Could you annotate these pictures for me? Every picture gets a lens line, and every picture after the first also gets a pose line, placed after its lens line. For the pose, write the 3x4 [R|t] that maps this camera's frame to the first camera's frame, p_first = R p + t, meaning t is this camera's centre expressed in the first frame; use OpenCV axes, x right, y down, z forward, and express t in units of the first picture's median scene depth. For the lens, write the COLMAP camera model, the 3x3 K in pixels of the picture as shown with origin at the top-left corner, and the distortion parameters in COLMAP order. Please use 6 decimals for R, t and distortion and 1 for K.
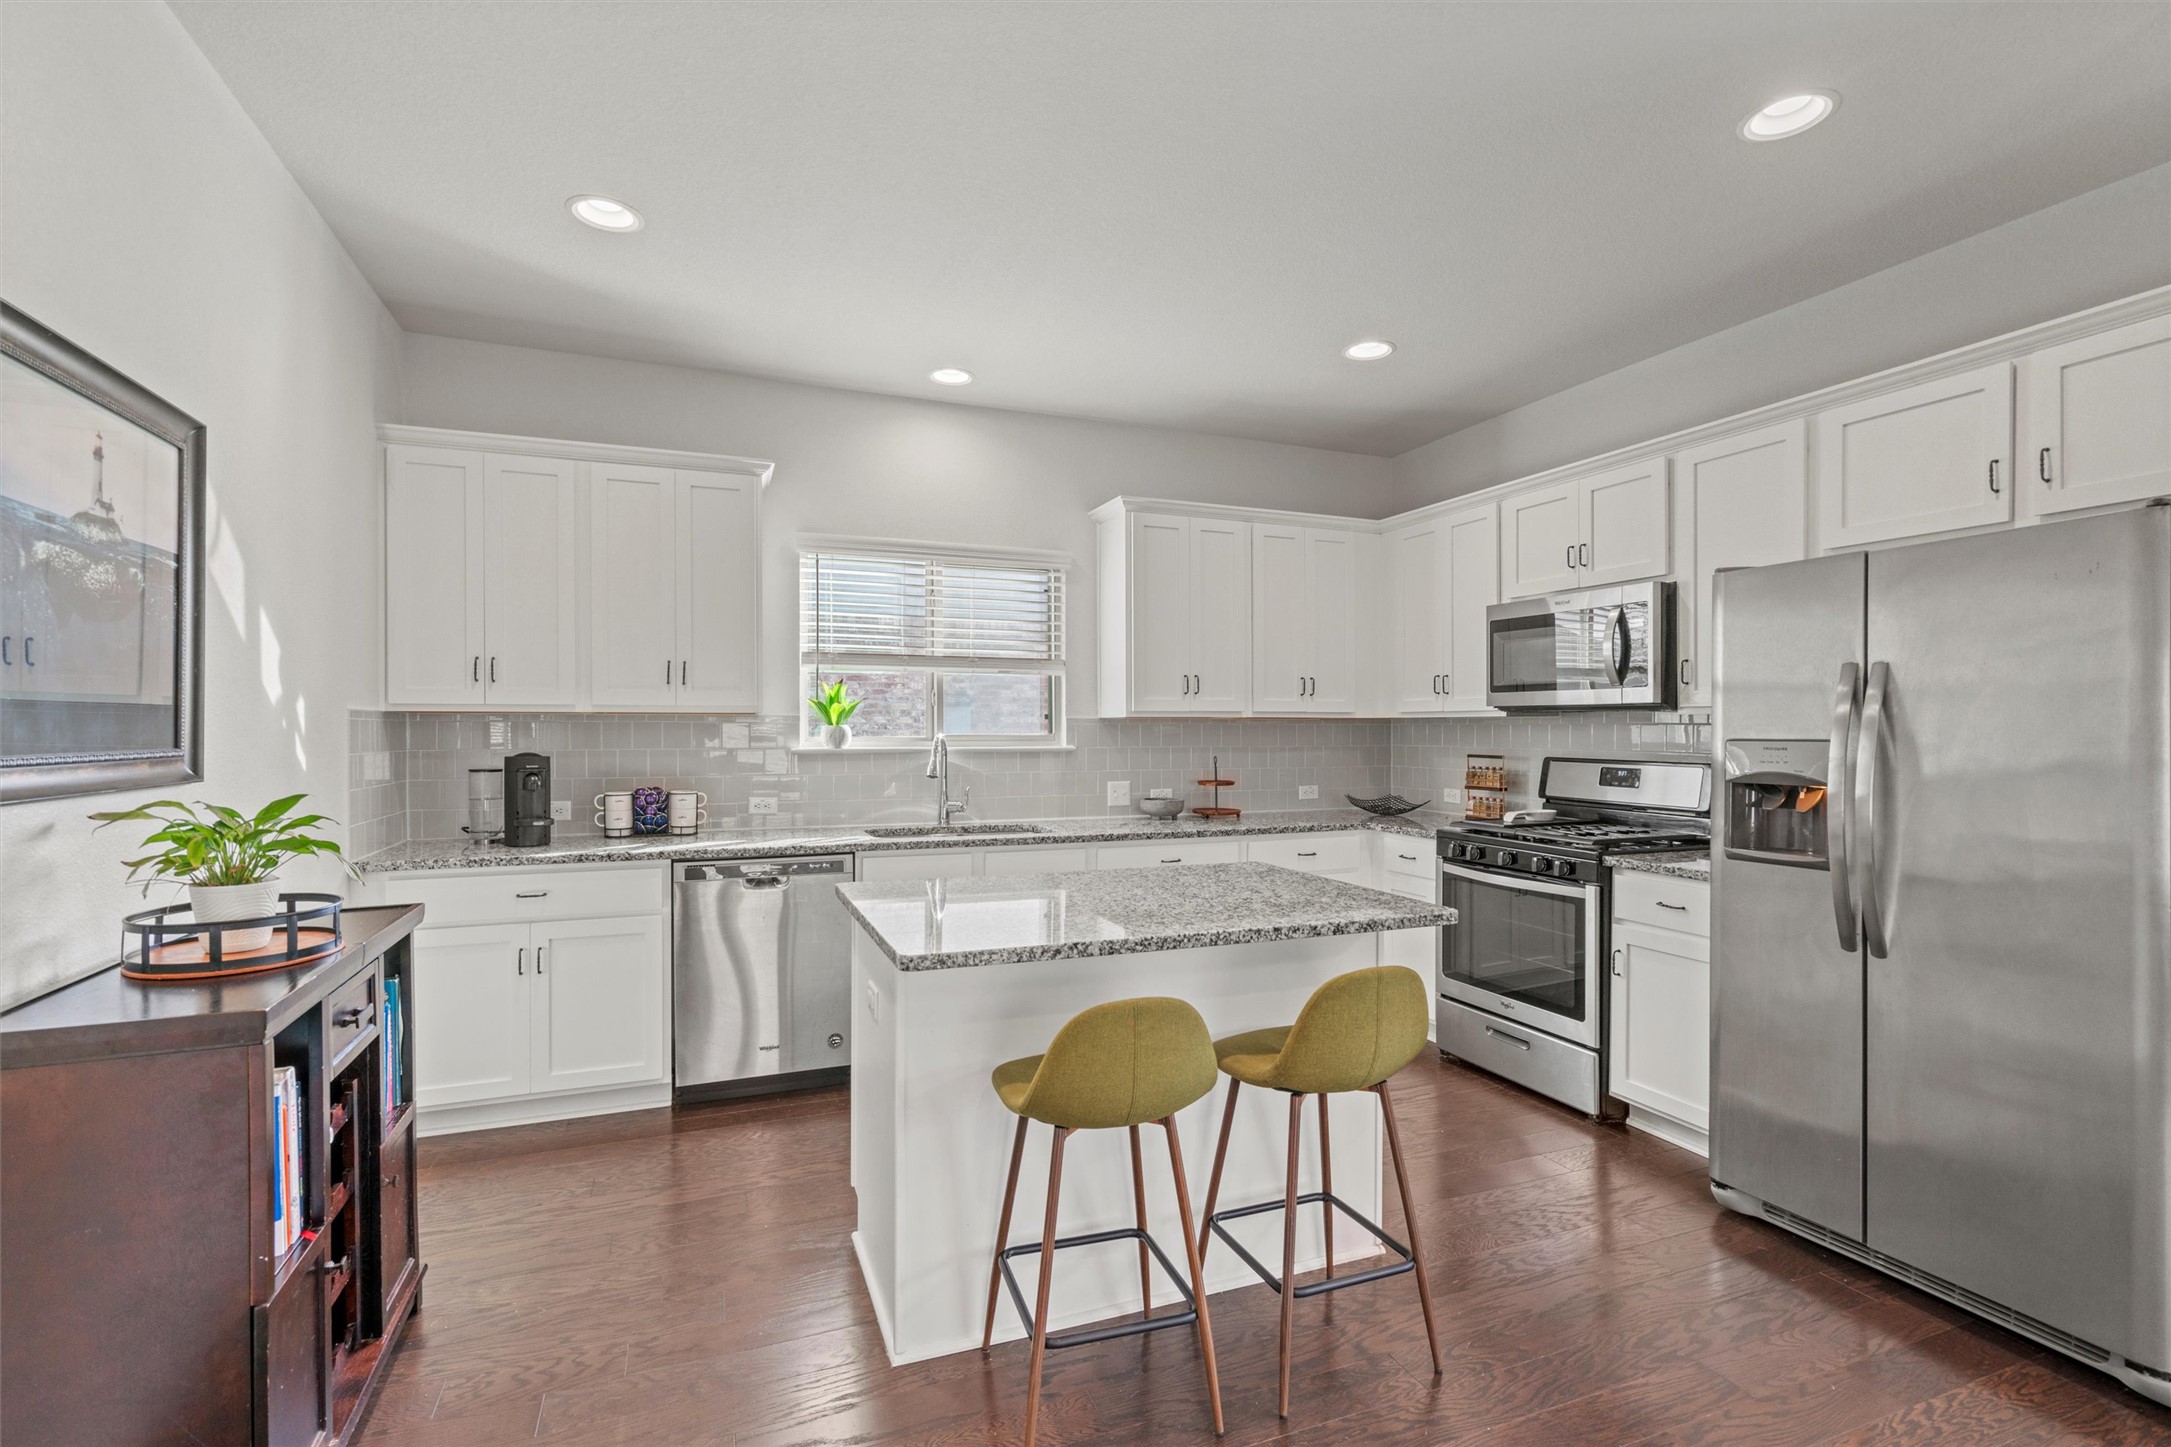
lens RADIAL K [[990.9, 0, 1085.6], [0, 990.9, 734.1], [0, 0, 1]] dist [0.002560, 0.002059]
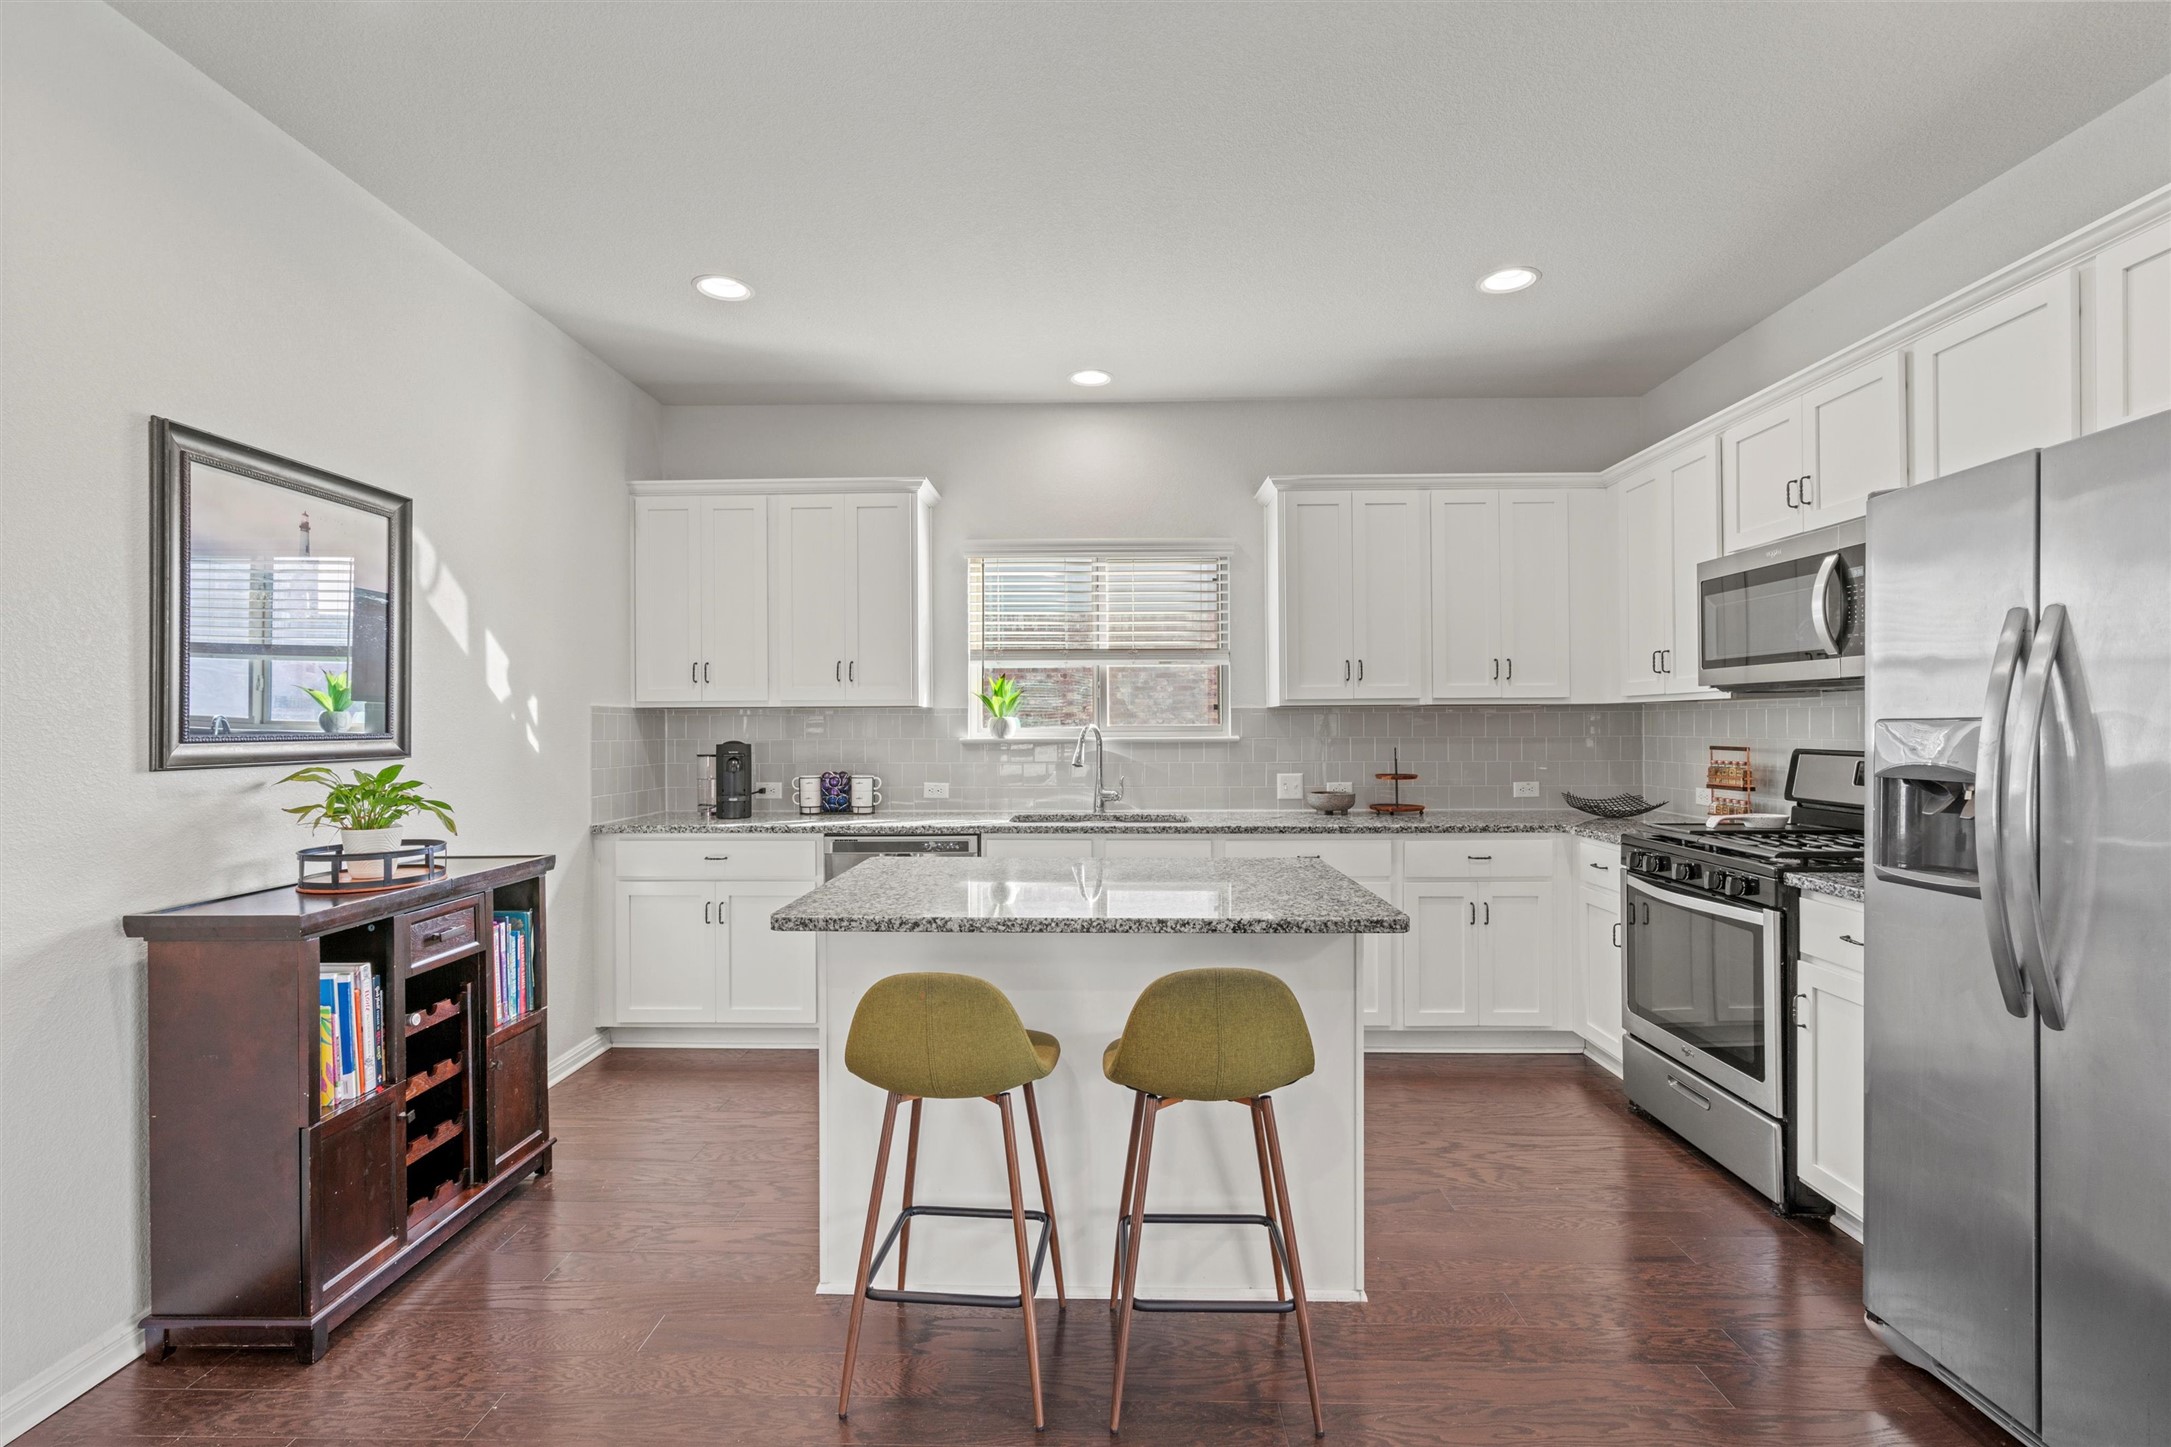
lens RADIAL K [[988.3, 0, 1085.5], [0, 988.3, 723.5], [0, 0, 1]] dist [0.003434, 0.000791]
pose [[0.920392, -0.006450, -0.390944, 0.276618], [0.003256, 0.999956, -0.008833, 0.008866], [0.390983, 0.006857, 0.920372, 0.055868]]
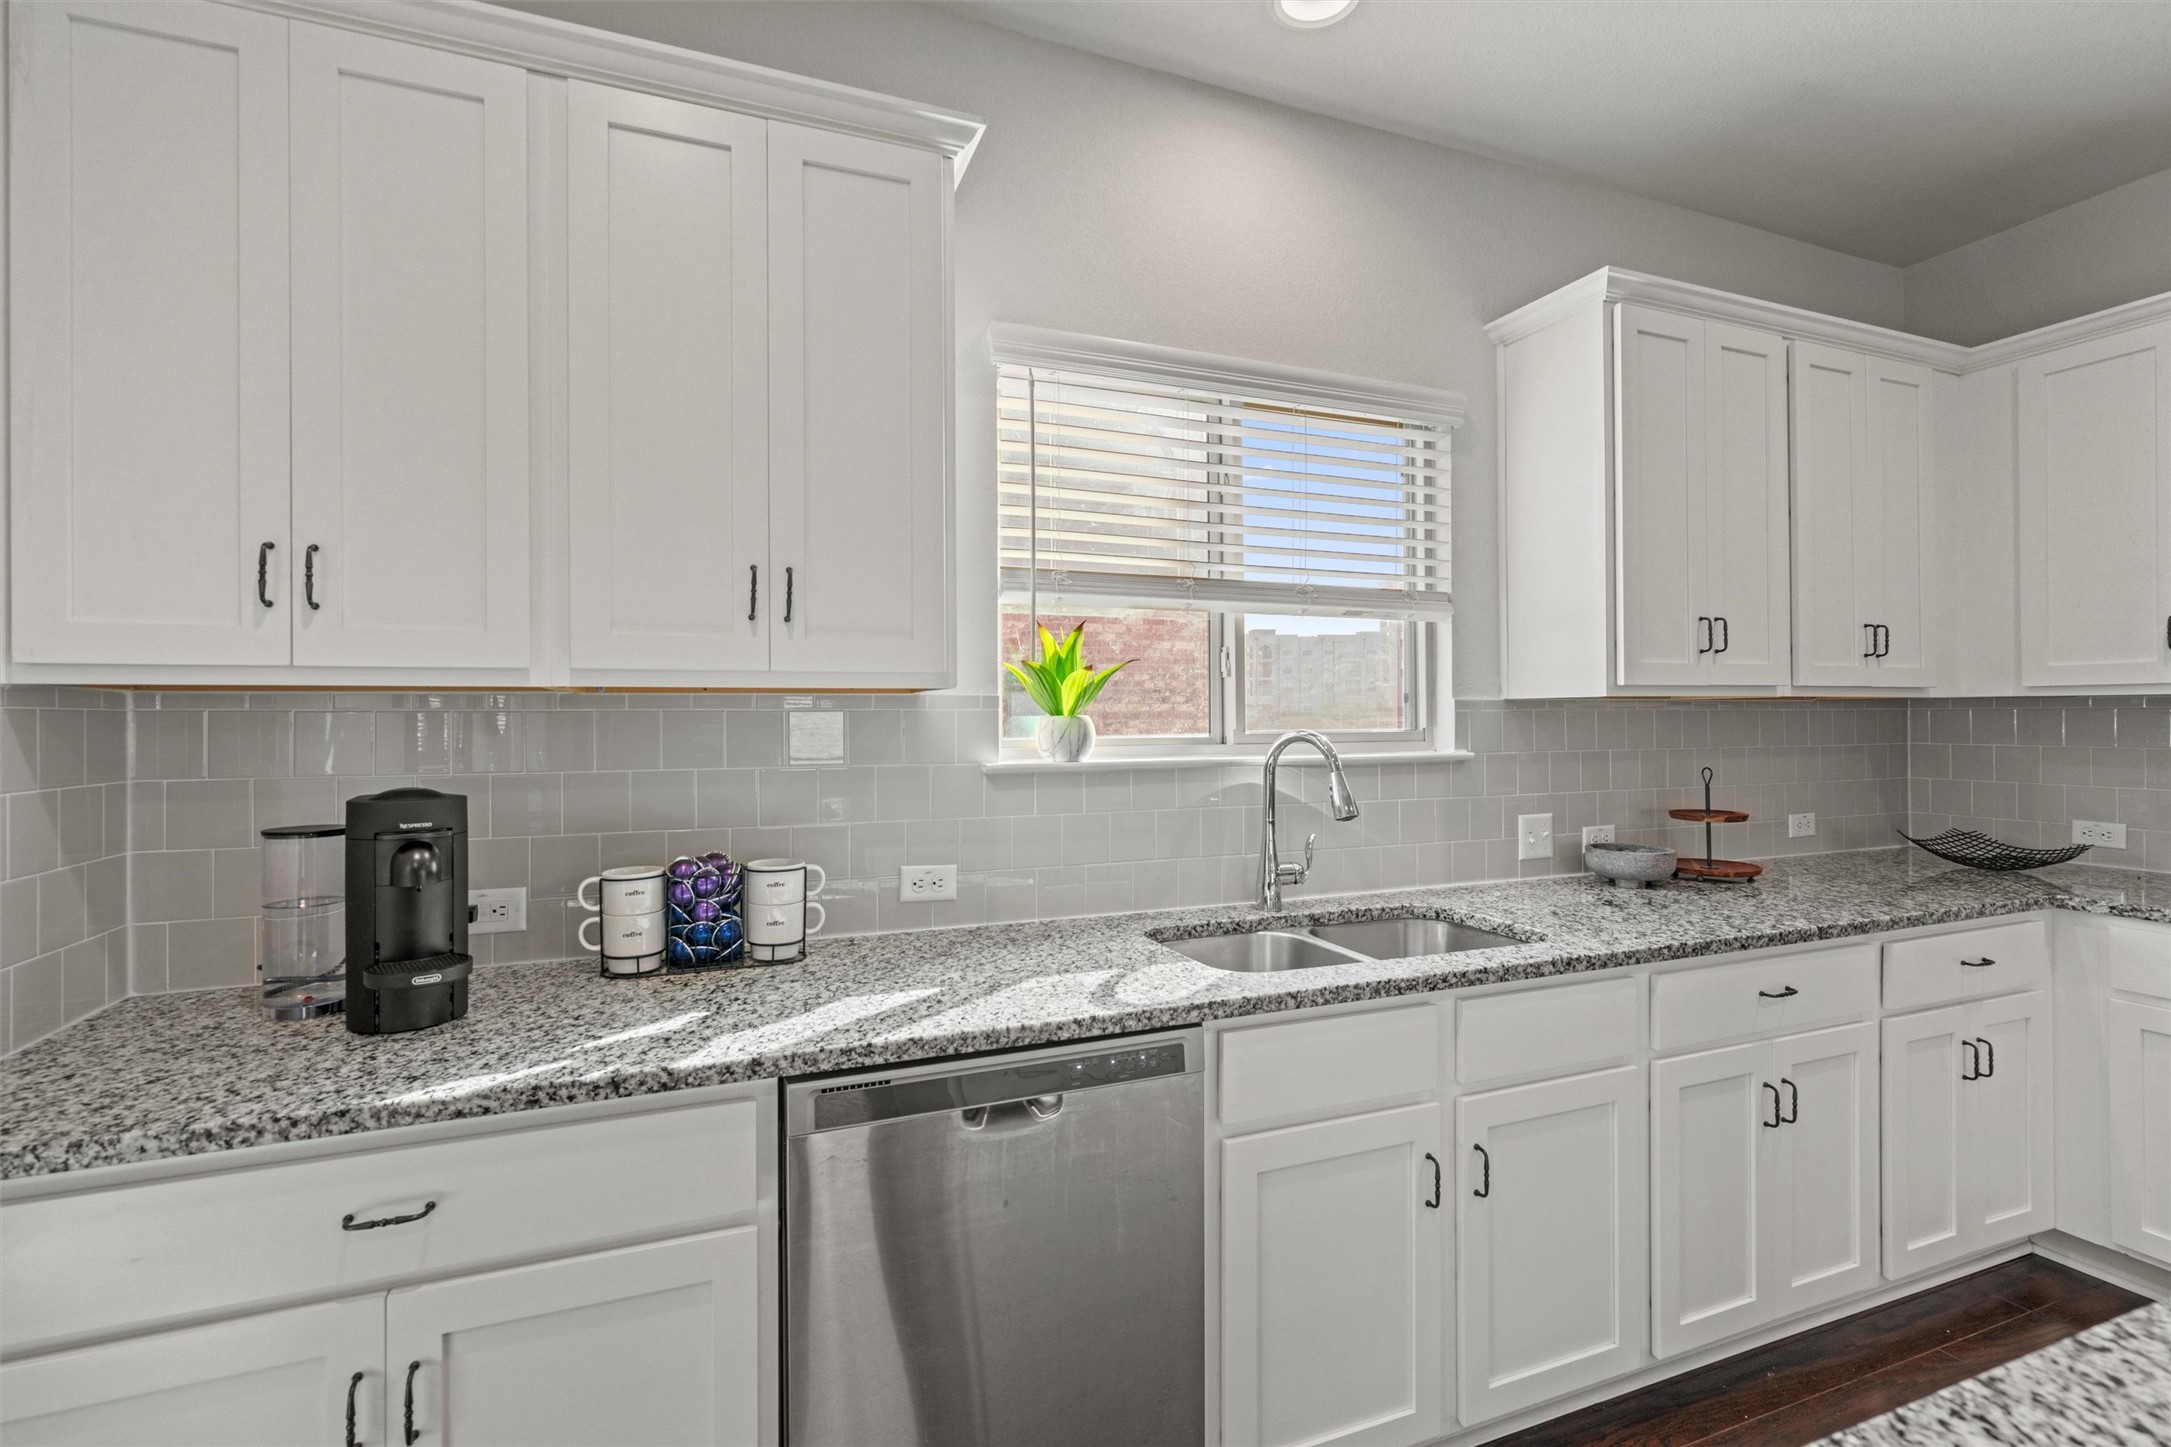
lens RADIAL K [[986.8, 0, 1081.7], [0, 986.8, 714.5], [0, 0, 1]] dist [-0.000705, 0.000919]
pose [[0.999978, -0.005853, 0.003133, -0.269681], [0.005882, 0.999938, -0.009499, -0.005027], [-0.003078, 0.009517, 0.999950, 0.554334]]
